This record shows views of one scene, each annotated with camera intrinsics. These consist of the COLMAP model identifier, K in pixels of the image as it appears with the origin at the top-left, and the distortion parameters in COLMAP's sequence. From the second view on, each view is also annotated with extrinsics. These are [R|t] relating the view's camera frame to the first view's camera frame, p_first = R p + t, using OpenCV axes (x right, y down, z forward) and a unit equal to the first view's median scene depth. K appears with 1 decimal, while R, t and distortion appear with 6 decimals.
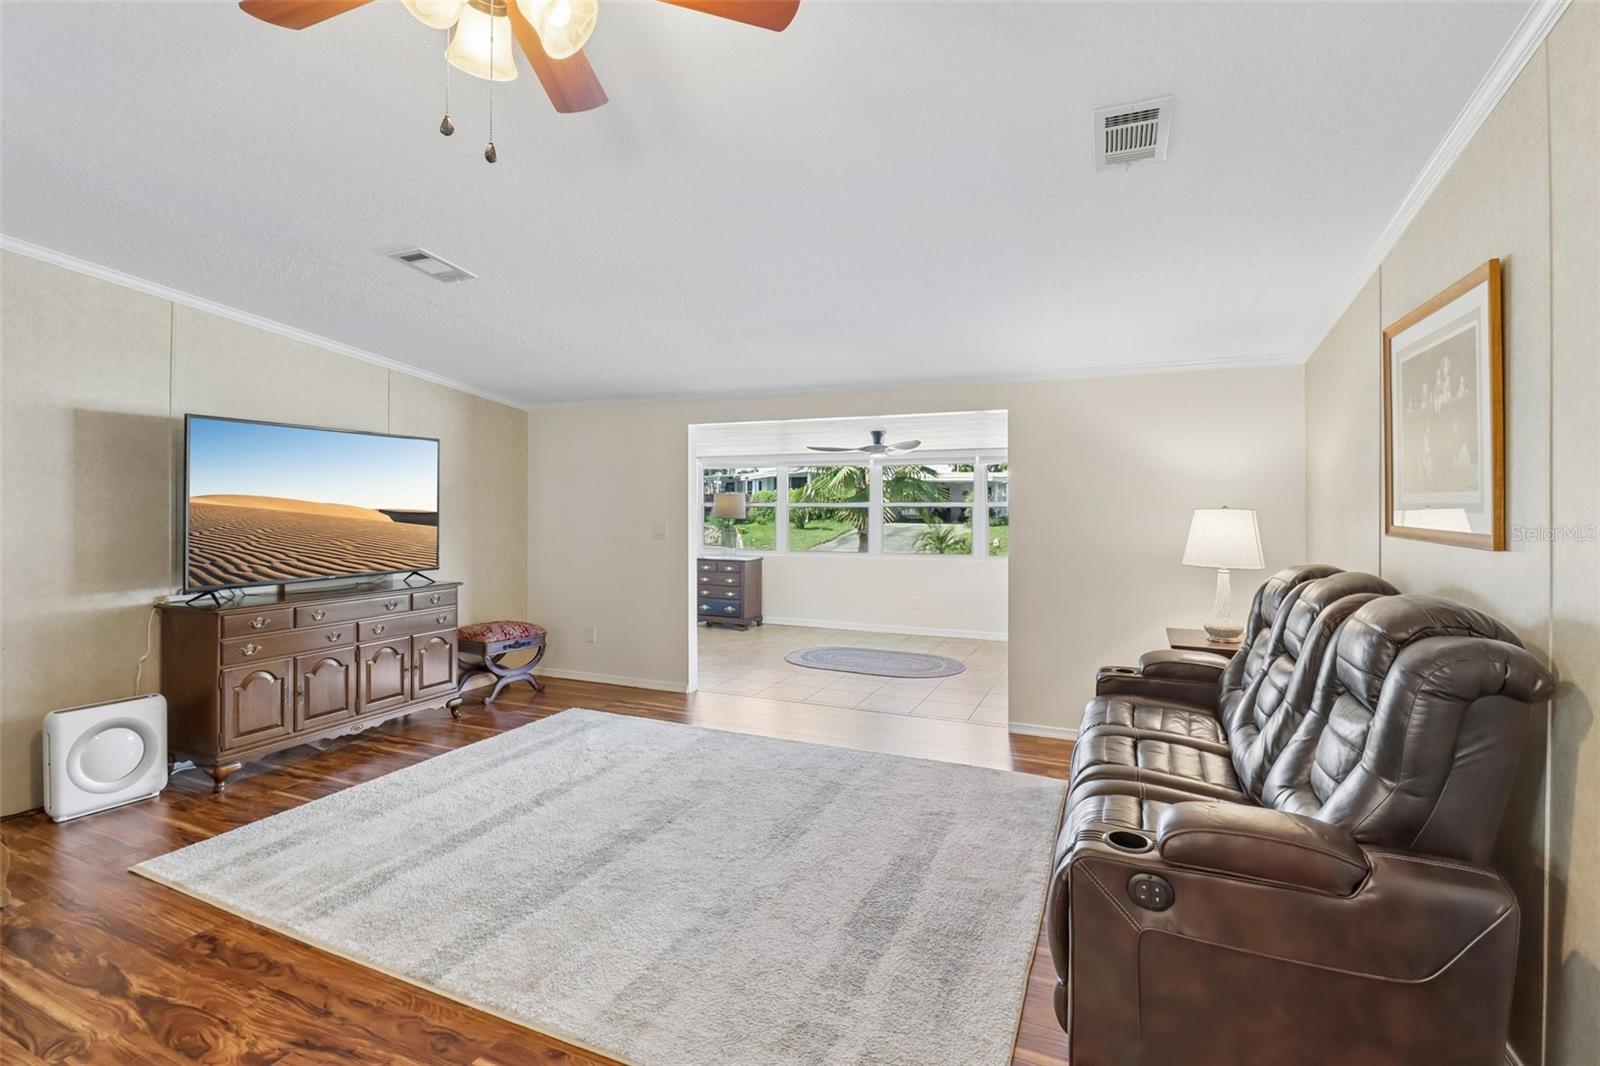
lens RADIAL K [[748.1, 0, 799.8], [0, 748.1, 506.8], [0, 0, 1]] dist [-0.000395, -0.012749]
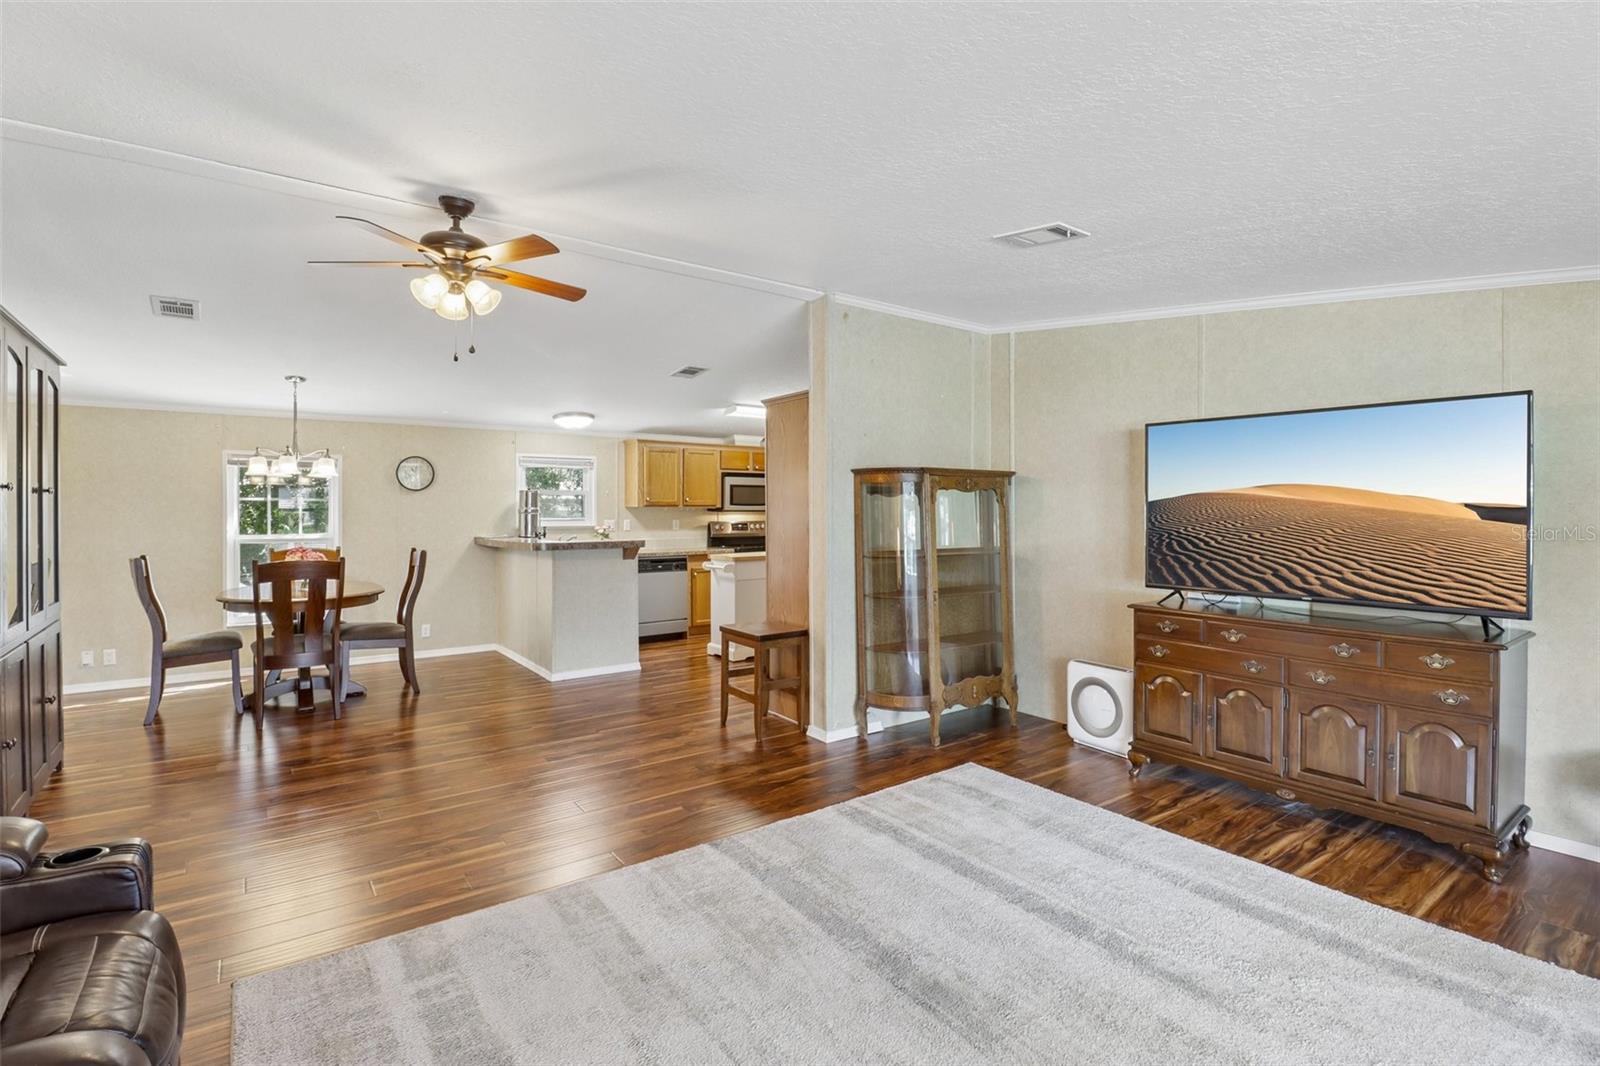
lens RADIAL K [[743.3, 0, 797.8], [0, 743.3, 512.6], [0, 0, 1]] dist [0.002430, -0.013103]
pose [[-0.507828, 0.004175, -0.861448, 0.399102], [0.001145, 0.999991, 0.004172, -0.000145], [0.861458, 0.001133, -0.507828, 1.159699]]
